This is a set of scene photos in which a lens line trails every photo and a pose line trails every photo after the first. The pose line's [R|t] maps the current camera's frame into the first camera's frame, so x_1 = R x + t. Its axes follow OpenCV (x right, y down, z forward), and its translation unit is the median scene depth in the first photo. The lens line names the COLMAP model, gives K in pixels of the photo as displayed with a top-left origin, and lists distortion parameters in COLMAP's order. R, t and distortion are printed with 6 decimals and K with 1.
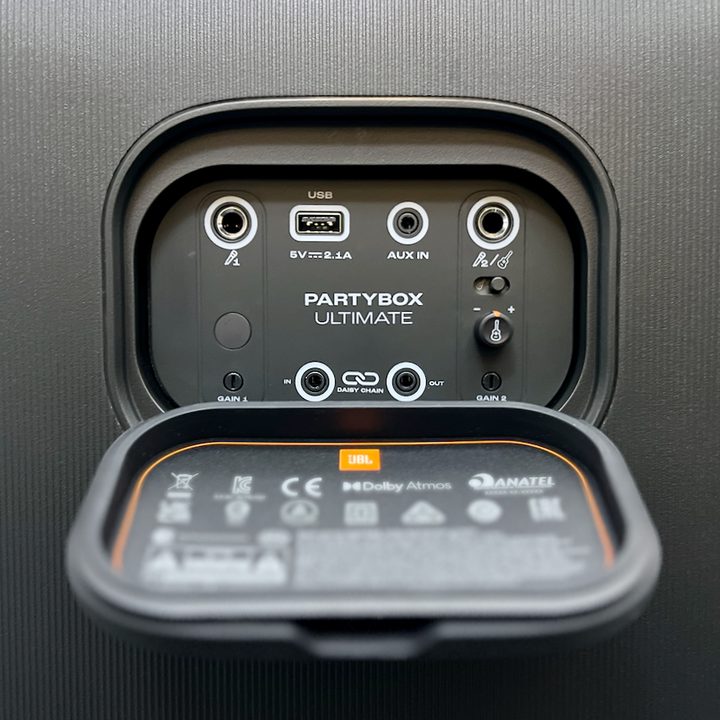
lens RADIAL K [[1009.0, 0, 360.0], [0, 1009.0, 360.0], [0, 0, 1]] dist [-0.000897, -0.000771]
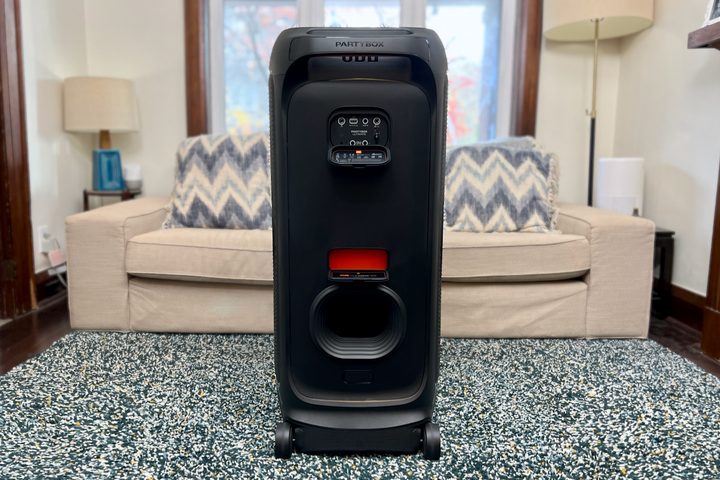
lens RADIAL K [[546.1, 0, 360.0], [0, 546.1, 240.0], [0, 0, 1]] dist [0.003441, -0.003984]
pose [[0.999977, 0.004593, 0.004916, -0.007821], [-0.005268, 0.989052, 0.147476, 0.139556], [-0.004185, -0.147498, 0.989053, -3.161198]]
